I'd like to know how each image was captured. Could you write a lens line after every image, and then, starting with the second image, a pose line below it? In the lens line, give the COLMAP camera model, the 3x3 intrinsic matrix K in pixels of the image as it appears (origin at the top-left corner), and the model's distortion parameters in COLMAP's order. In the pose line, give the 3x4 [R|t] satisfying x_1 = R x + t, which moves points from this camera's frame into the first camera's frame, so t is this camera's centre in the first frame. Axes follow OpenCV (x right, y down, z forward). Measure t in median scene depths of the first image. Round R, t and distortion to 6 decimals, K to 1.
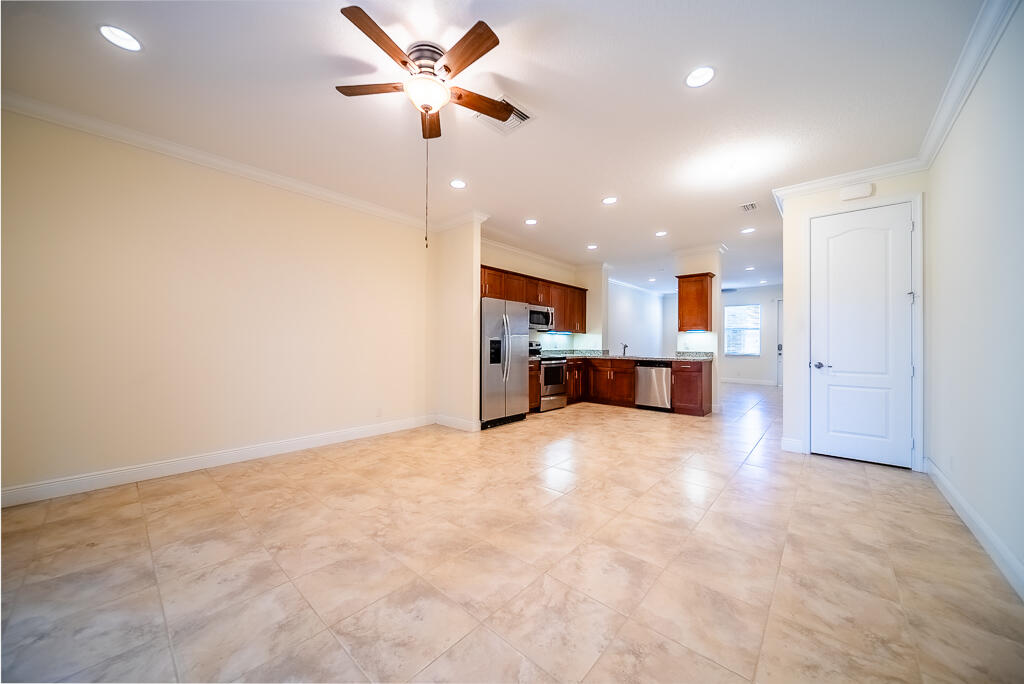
lens RADIAL K [[365.1, 0, 507.7], [0, 365.1, 342.5], [0, 0, 1]] dist [-0.001726, -0.000011]
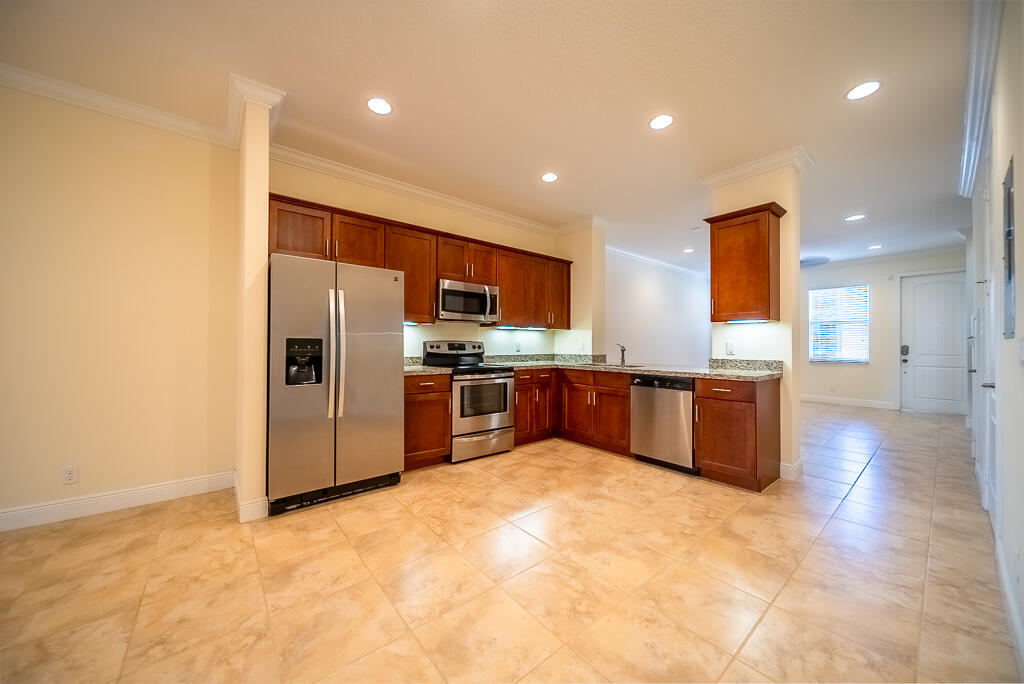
lens RADIAL K [[365.1, 0, 507.7], [0, 365.1, 342.5], [0, 0, 1]] dist [-0.001726, -0.000011]
pose [[0.987854, -0.002255, -0.155368, 0.248442], [0.001711, 0.999992, -0.003633, 0.001254], [0.155375, 0.003323, 0.987850, 0.412140]]
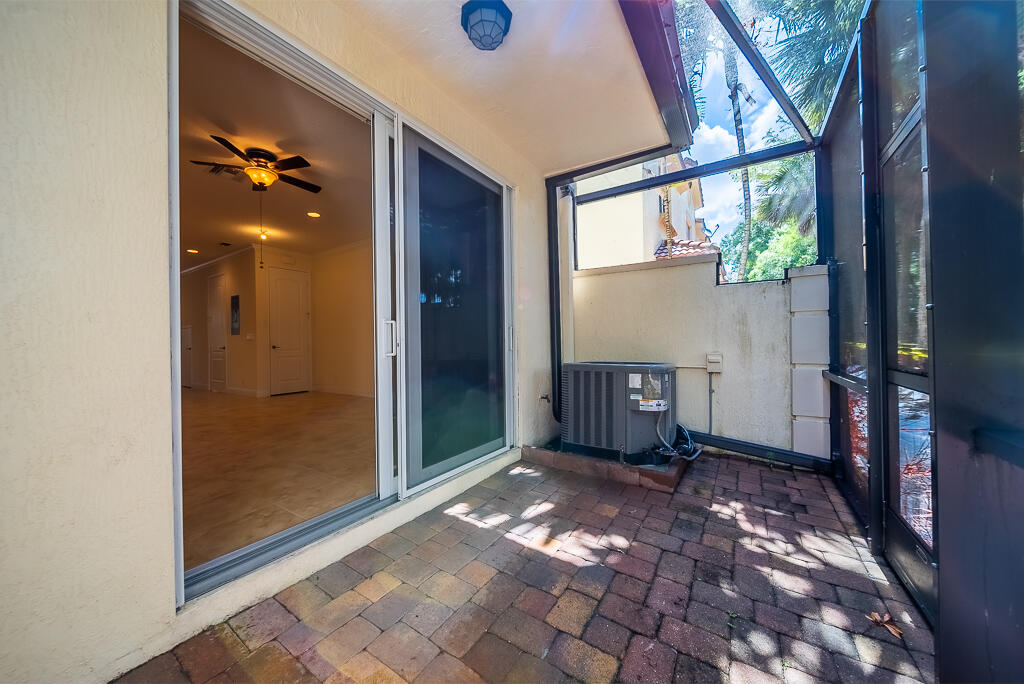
lens RADIAL K [[365.1, 0, 507.7], [0, 365.1, 342.5], [0, 0, 1]] dist [-0.001726, -0.000011]
pose [[-0.141182, -0.000998, 0.989983, -0.679008], [0.008773, 0.999959, 0.002259, 0.026656], [-0.989945, 0.009004, -0.141168, 0.046566]]
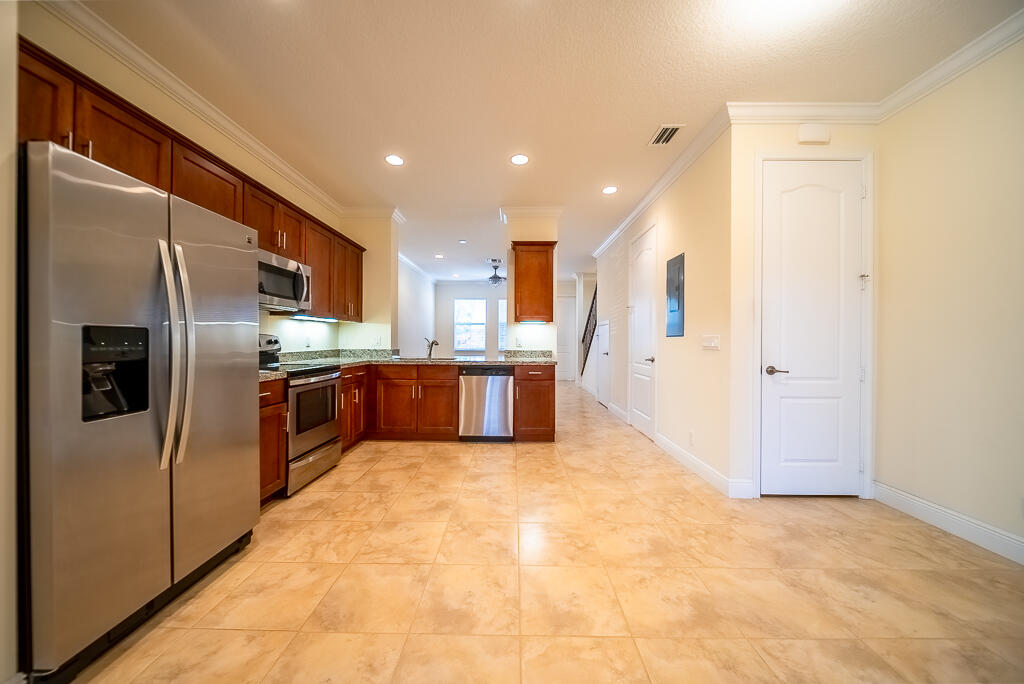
lens RADIAL K [[364.4, 0, 512.0], [0, 364.4, 342.0], [0, 0, 1]] dist [0.000471, -0.000114]
pose [[0.751969, -0.005489, 0.659175, 0.005410], [-0.002263, 0.999938, 0.010908, 0.000663], [-0.659194, -0.009694, 0.751910, 0.467492]]
